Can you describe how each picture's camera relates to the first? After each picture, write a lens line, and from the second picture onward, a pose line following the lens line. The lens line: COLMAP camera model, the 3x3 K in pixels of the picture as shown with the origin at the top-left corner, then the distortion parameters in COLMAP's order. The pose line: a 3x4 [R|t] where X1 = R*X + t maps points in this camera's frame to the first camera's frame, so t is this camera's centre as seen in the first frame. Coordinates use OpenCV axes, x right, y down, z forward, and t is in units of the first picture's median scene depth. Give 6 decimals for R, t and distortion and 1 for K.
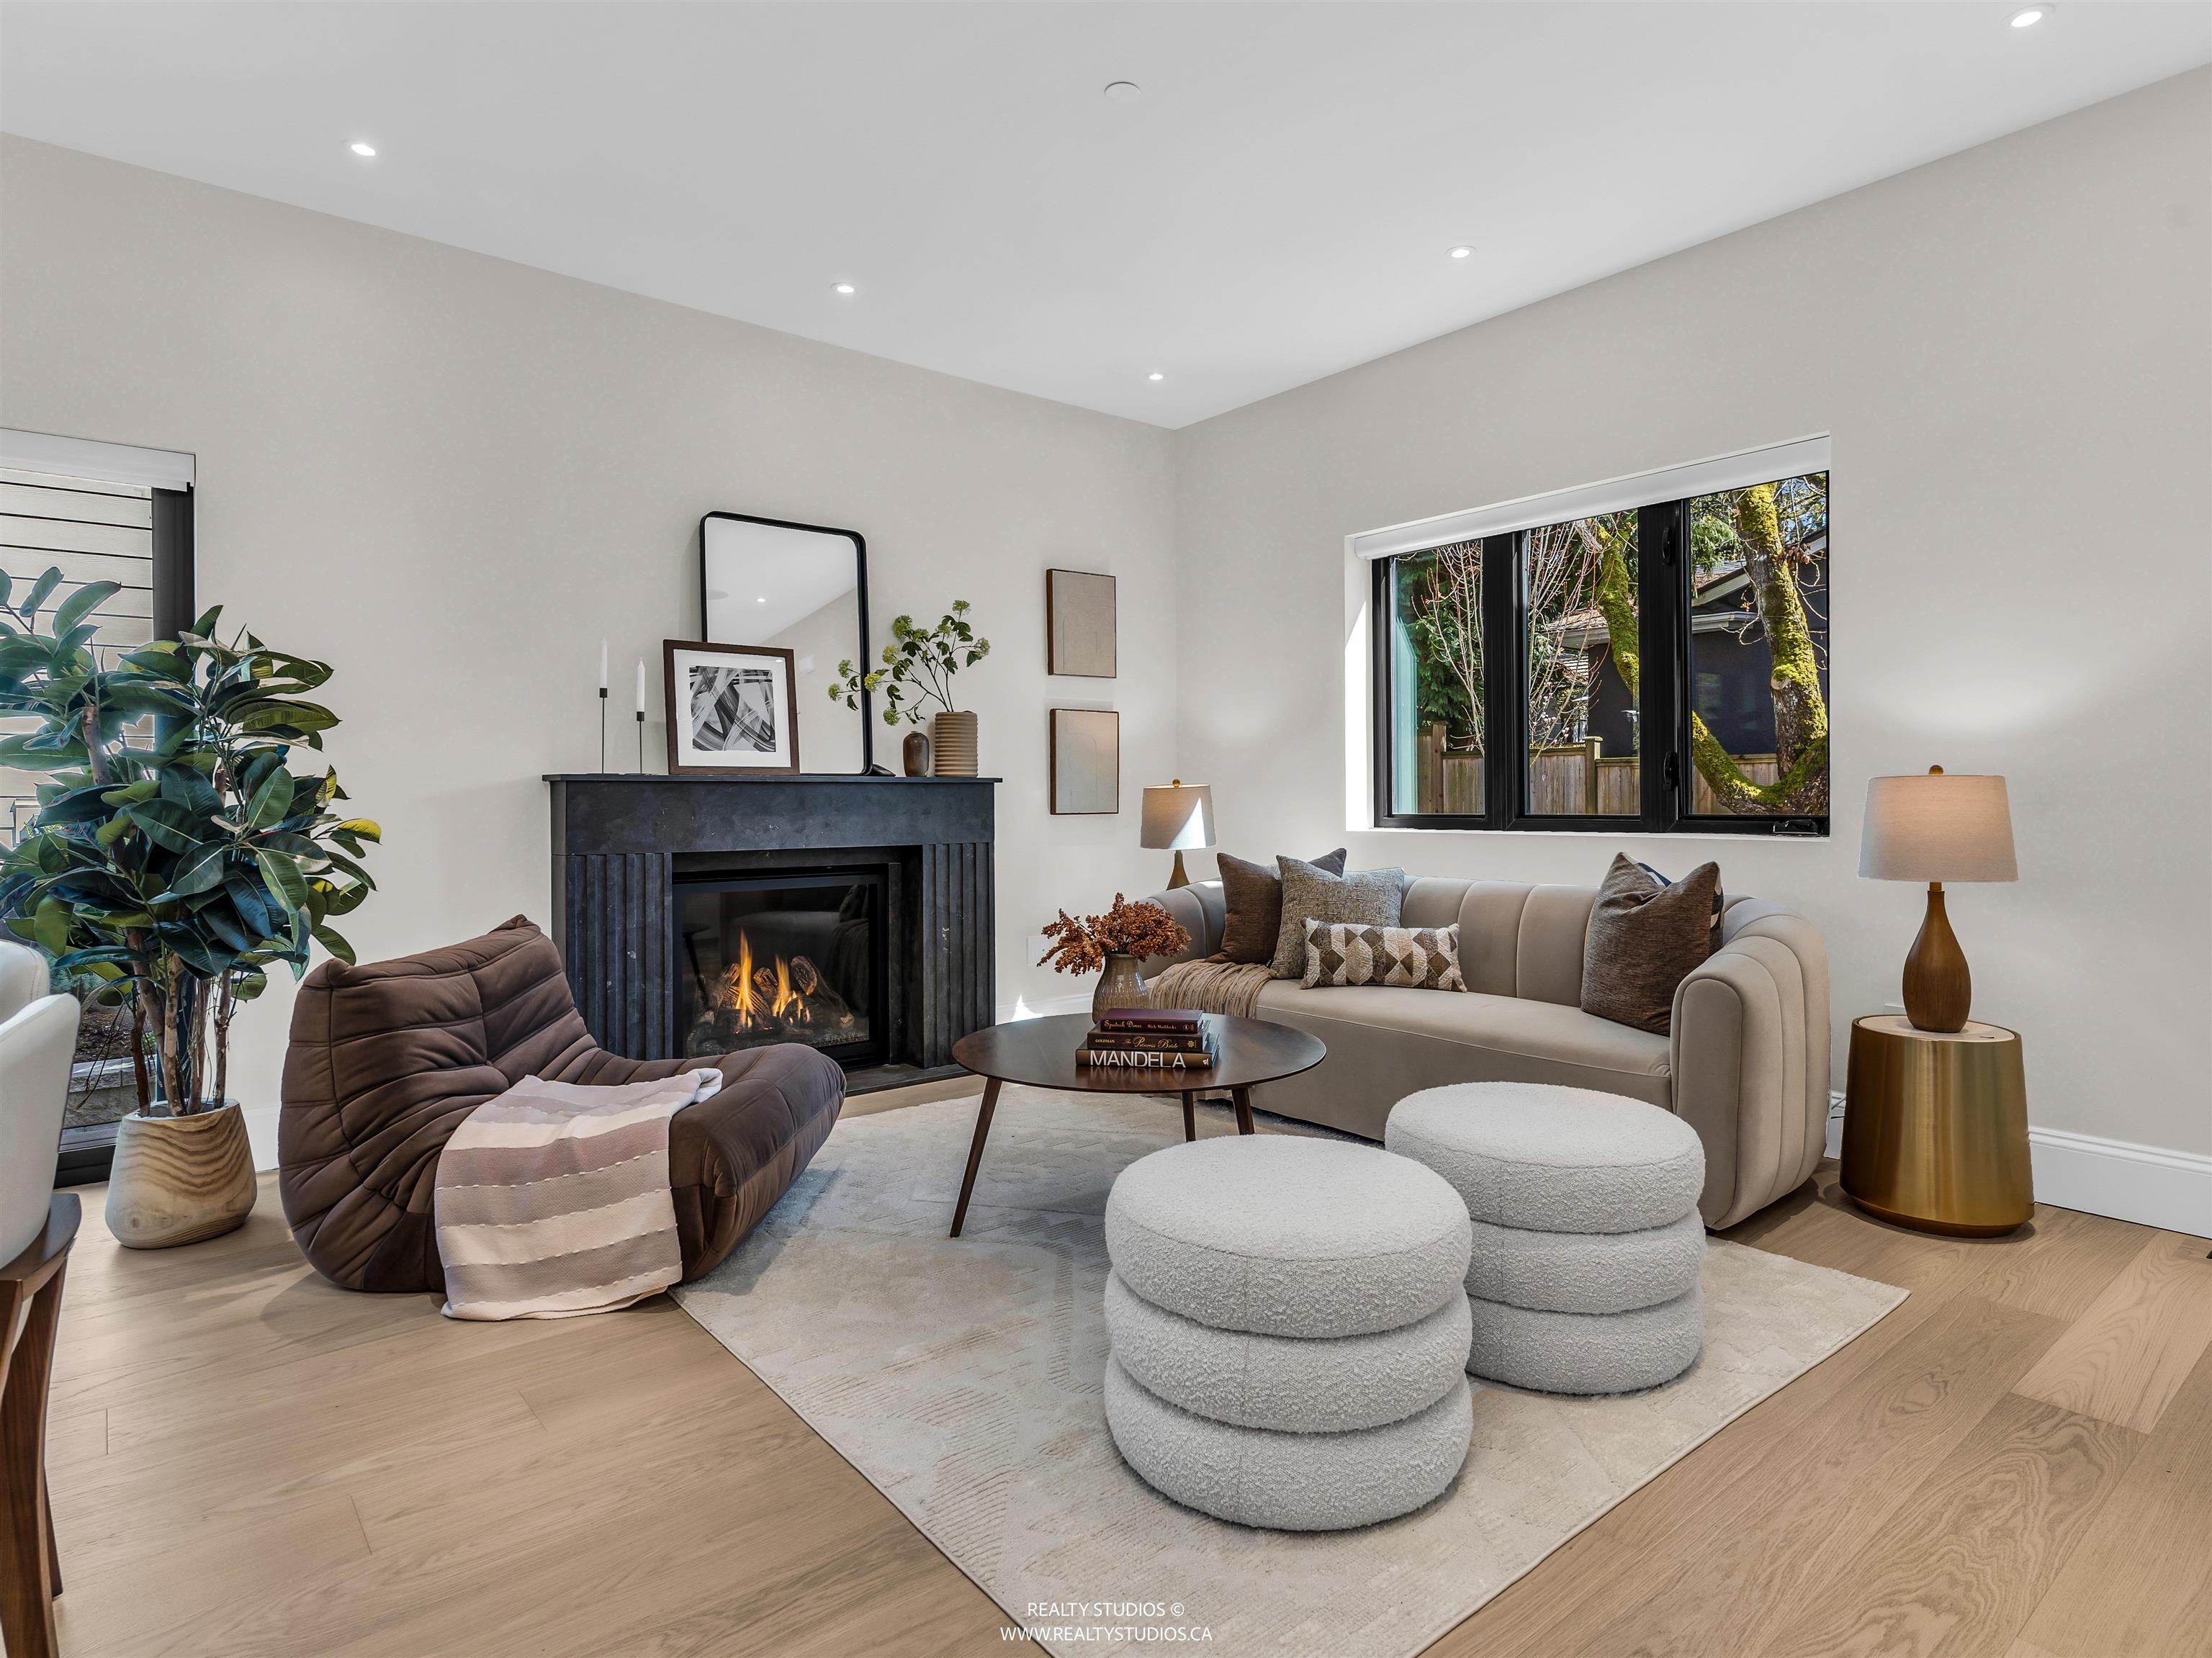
lens RADIAL K [[1213.3, 0, 1123.2], [0, 1213.3, 794.3], [0, 0, 1]] dist [-0.004369, 0.001254]
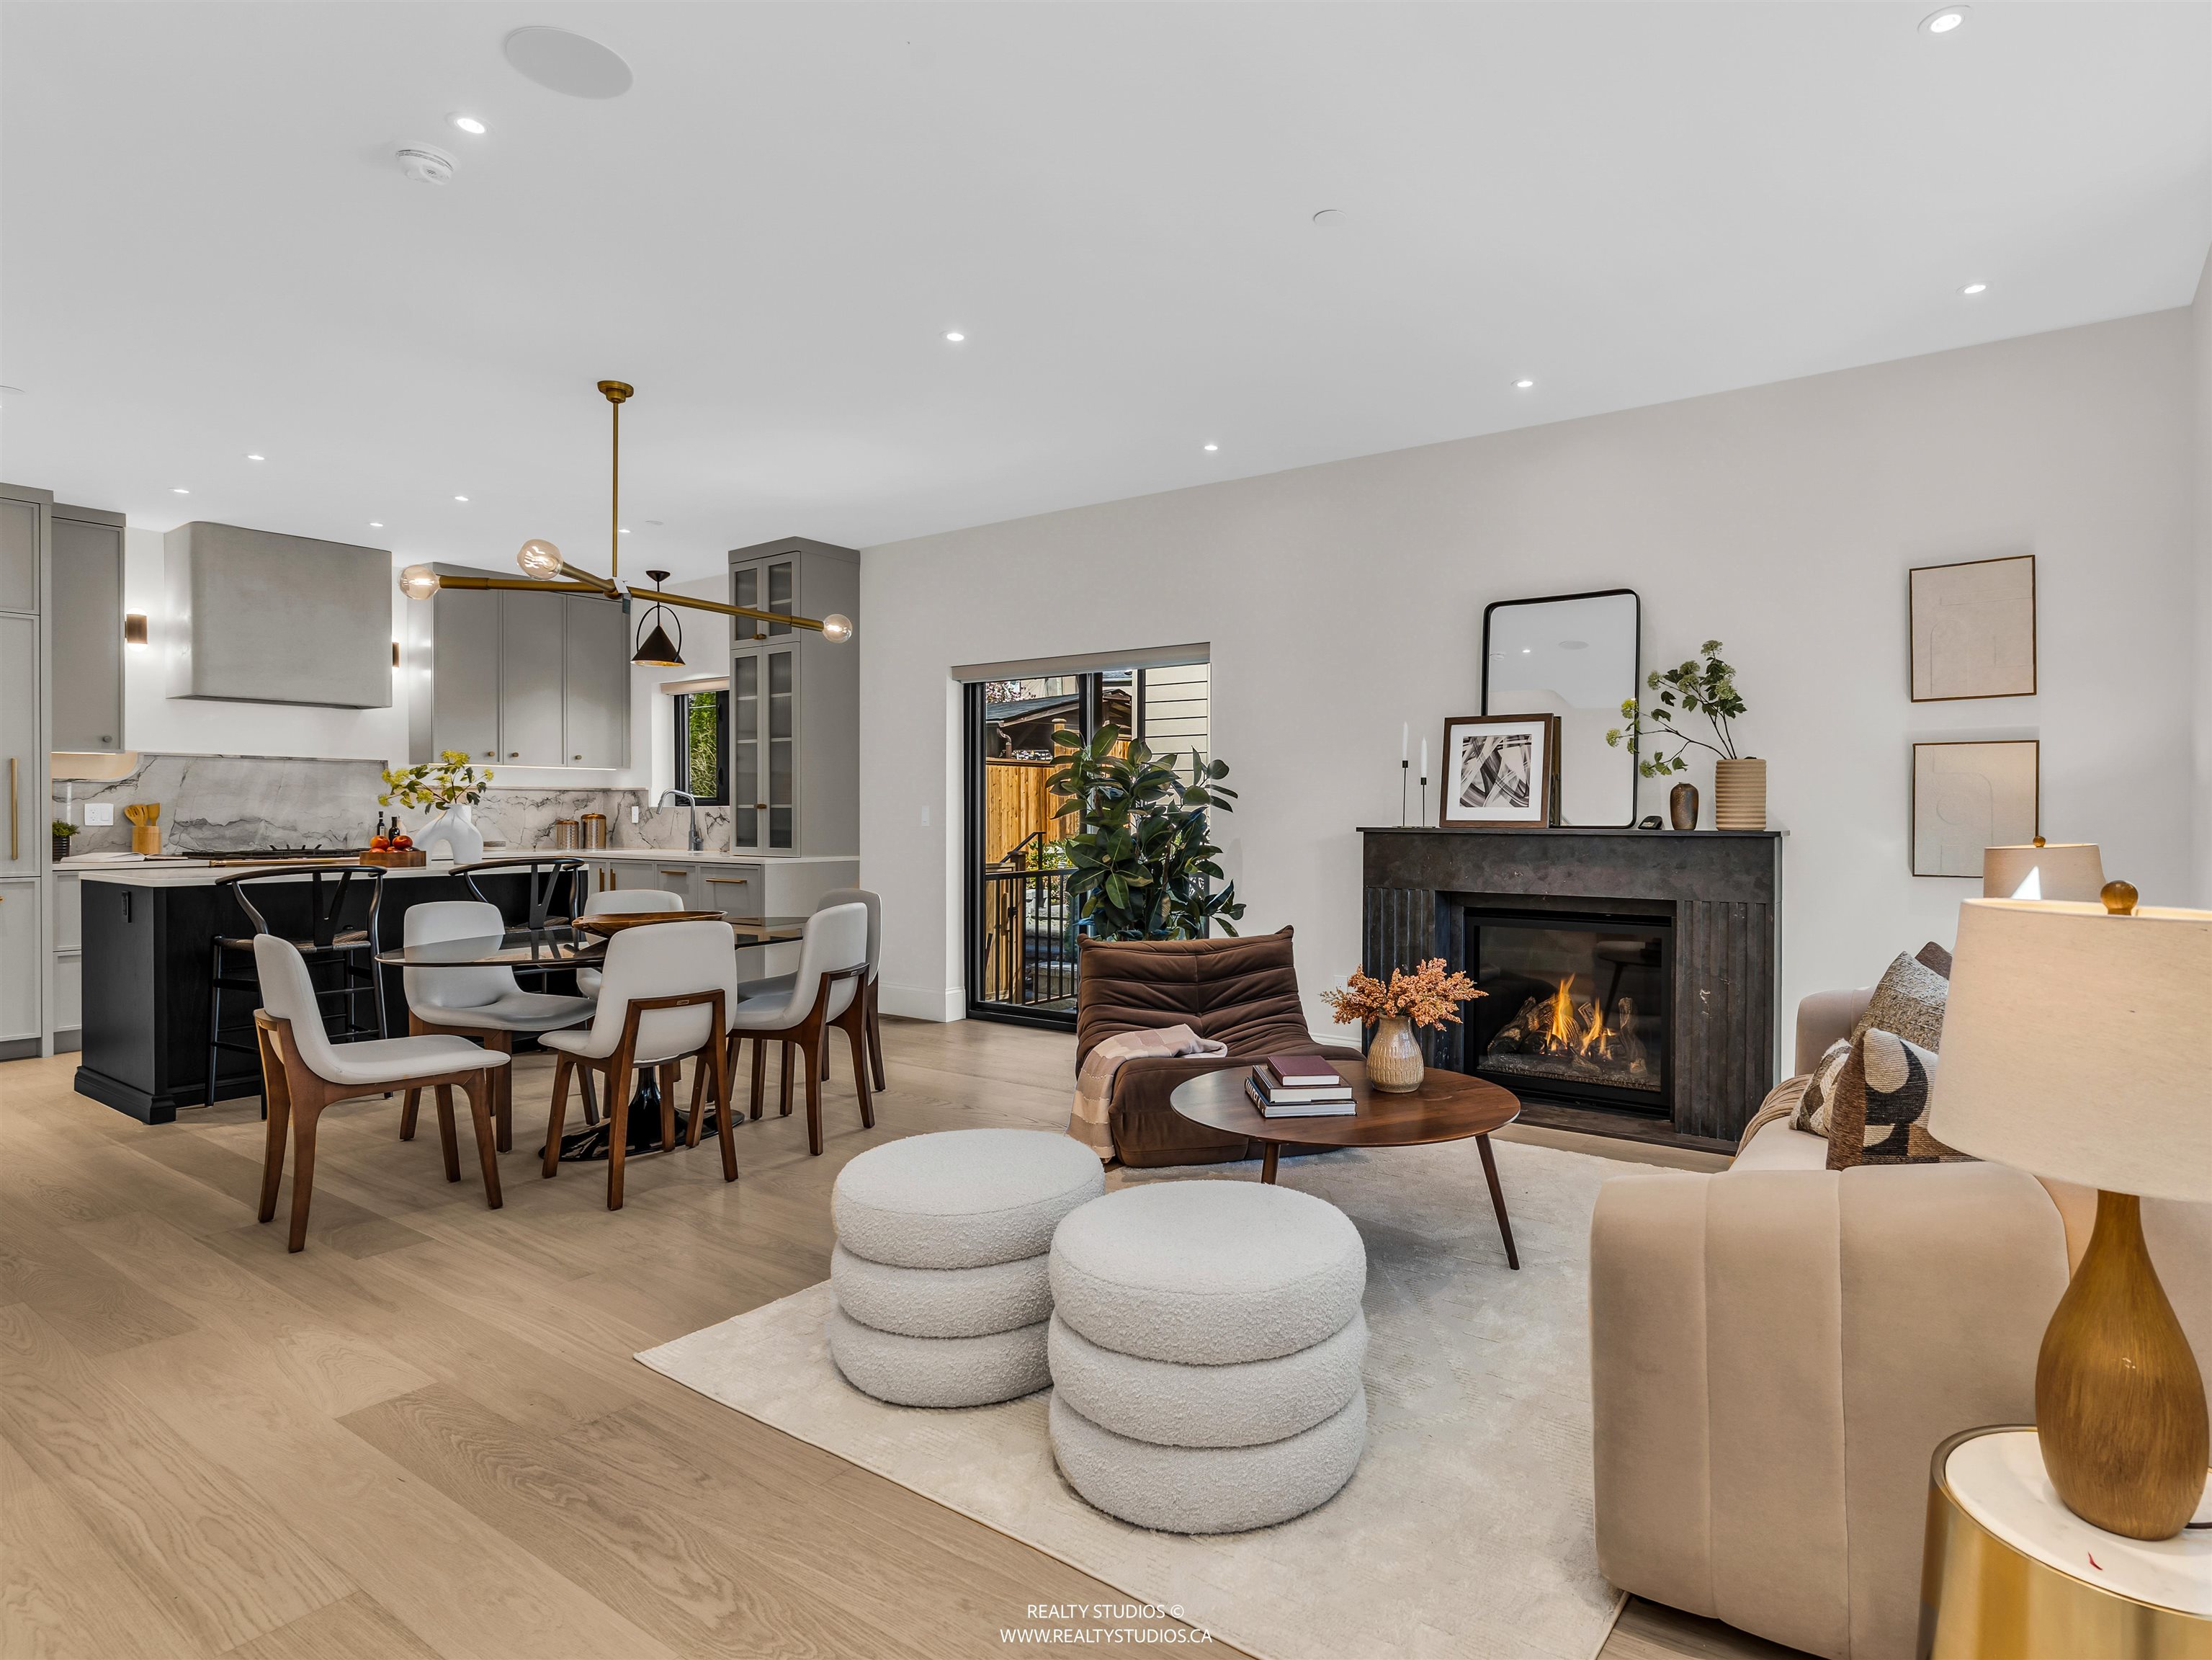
lens RADIAL K [[1193.6, 0, 1232.8], [0, 1193.6, 820.6], [0, 0, 1]] dist [-0.004511, -0.001472]
pose [[0.291813, 0.010431, -0.956418, 0.723834], [-0.001359, 0.999944, 0.010492, -0.035277], [0.956474, -0.001762, 0.291811, 0.436417]]
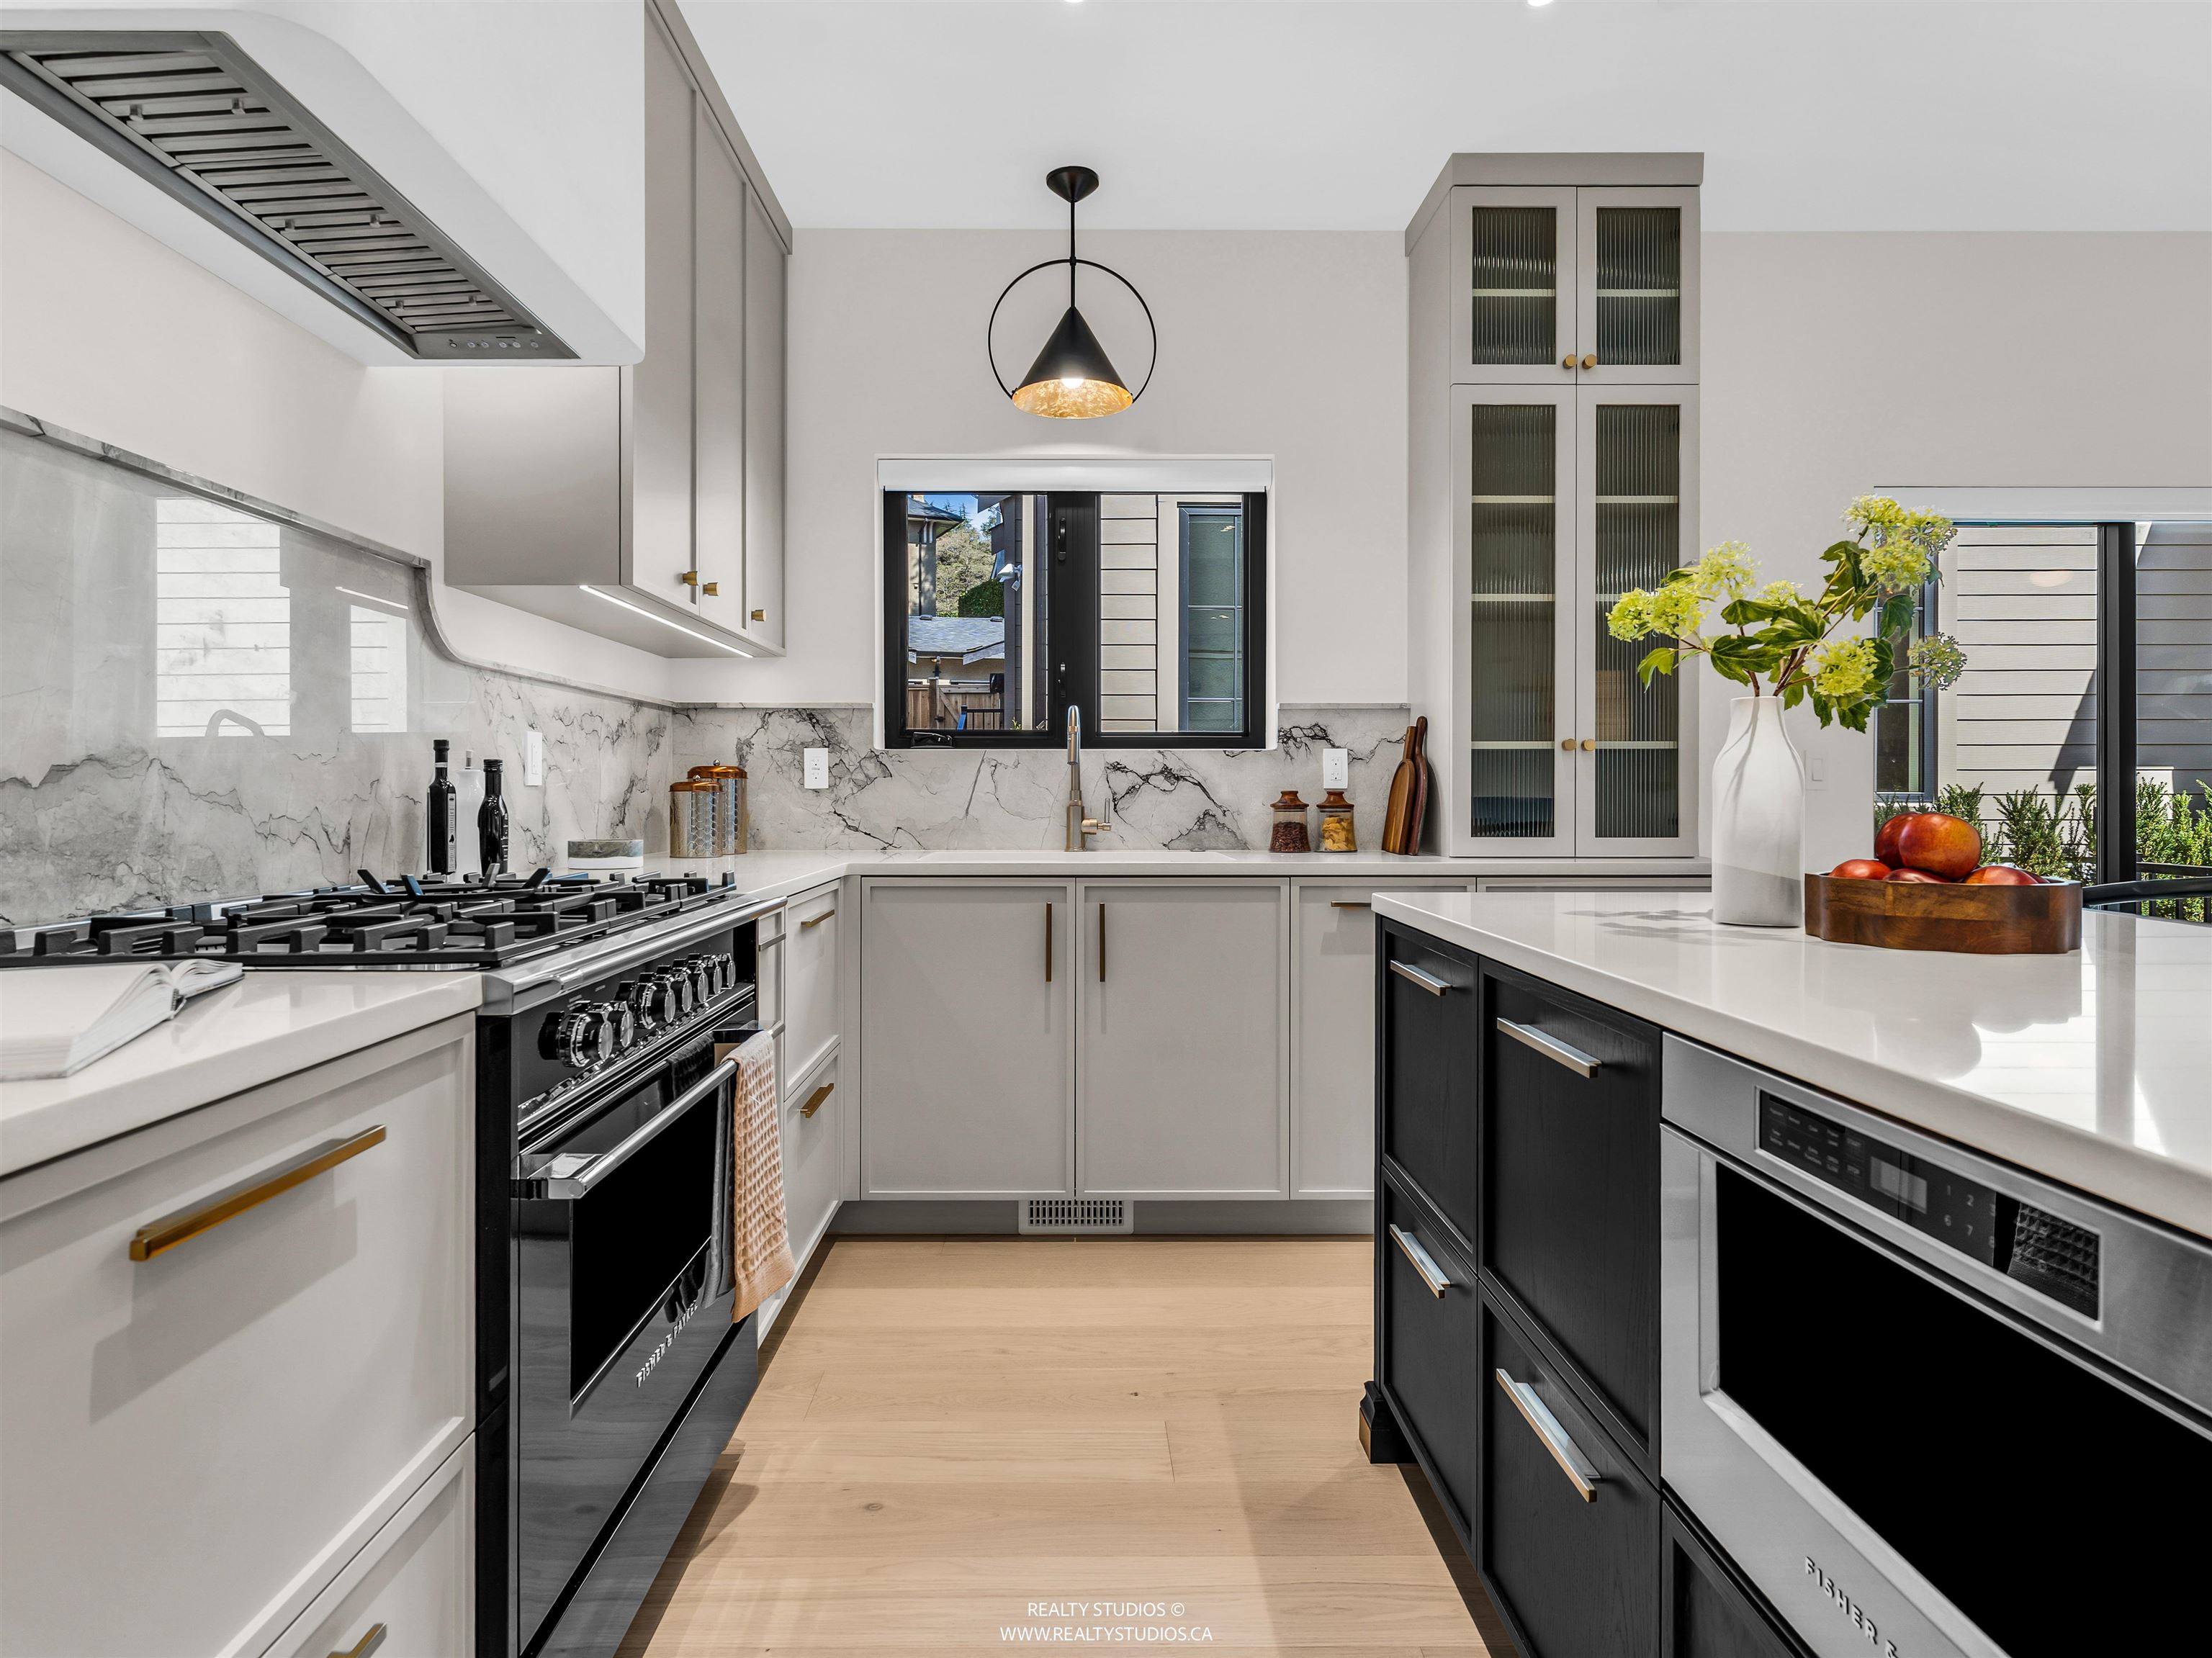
lens RADIAL K [[1231.4, 0, 1076.8], [0, 1231.4, 799.2], [0, 0, 1]] dist [-0.001026, -0.000533]
pose [[0.776931, 0.006123, -0.629556, -0.856123], [-0.001433, 0.999967, 0.007957, -0.007813], [0.629584, -0.005280, 0.776914, -0.517877]]
